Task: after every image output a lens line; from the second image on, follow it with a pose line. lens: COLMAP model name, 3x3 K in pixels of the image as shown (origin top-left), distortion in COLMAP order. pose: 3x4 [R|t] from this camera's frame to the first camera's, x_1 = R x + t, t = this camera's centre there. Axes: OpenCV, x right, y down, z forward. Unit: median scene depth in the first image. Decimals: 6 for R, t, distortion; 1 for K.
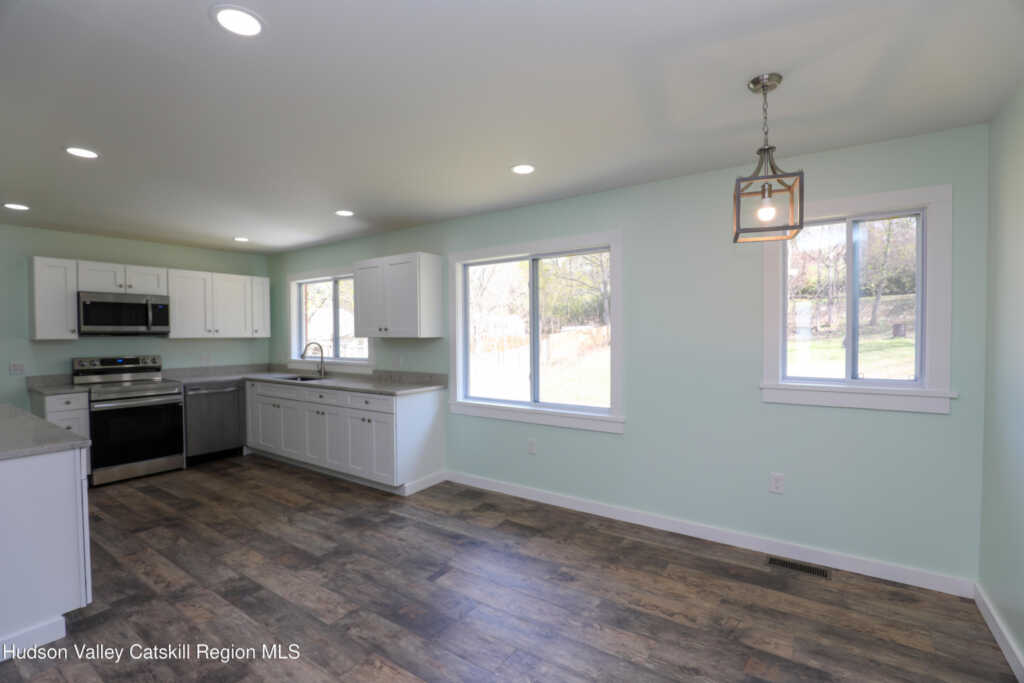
lens RADIAL K [[465.2, 0, 507.2], [0, 465.2, 347.8], [0, 0, 1]] dist [-0.029185, 0.003724]
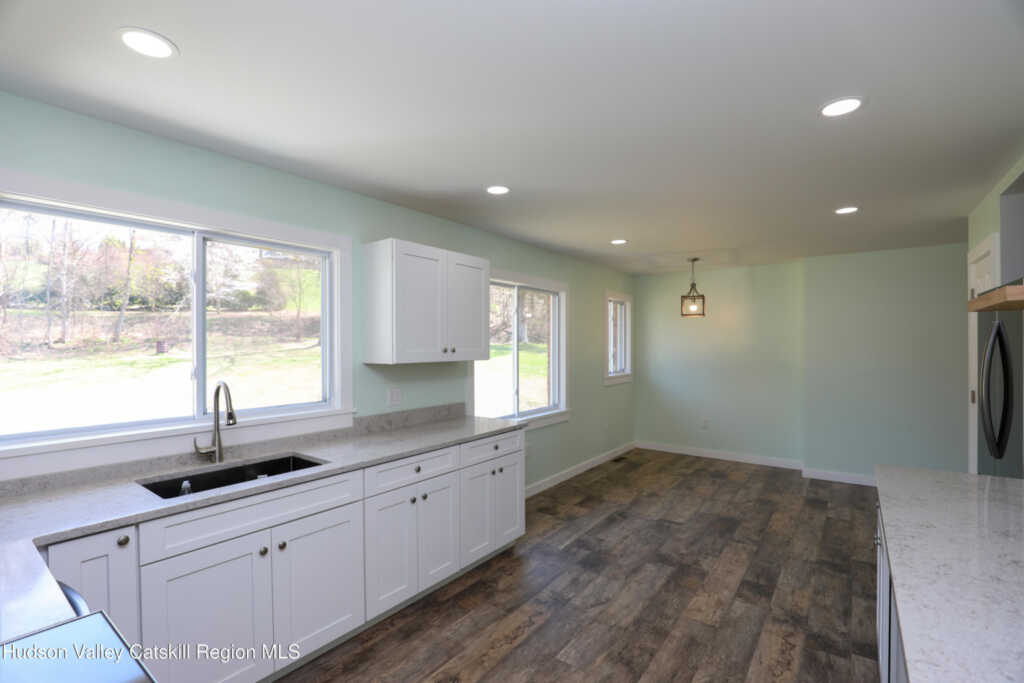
lens RADIAL K [[465.2, 0, 504.8], [0, 465.2, 347.8], [0, 0, 1]] dist [-0.029185, 0.003724]
pose [[0.047932, 0.000759, 0.998850, -1.321339], [0.034196, 0.999412, -0.002401, -0.052465], [-0.998265, 0.034271, 0.047877, 1.182059]]
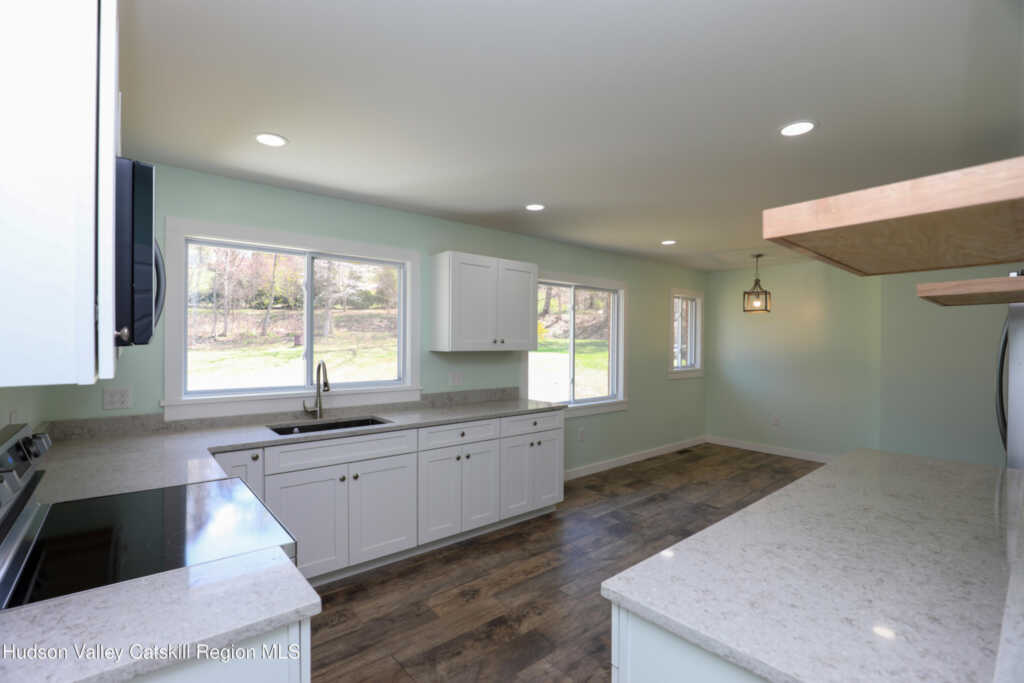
lens RADIAL K [[465.2, 0, 505.3], [0, 465.2, 345.6], [0, 0, 1]] dist [-0.029185, 0.003724]
pose [[0.269430, 0.000360, 0.963020, -1.476137], [0.022095, 0.999734, -0.006555, -0.034804], [-0.962766, 0.023044, 0.269351, 1.014524]]
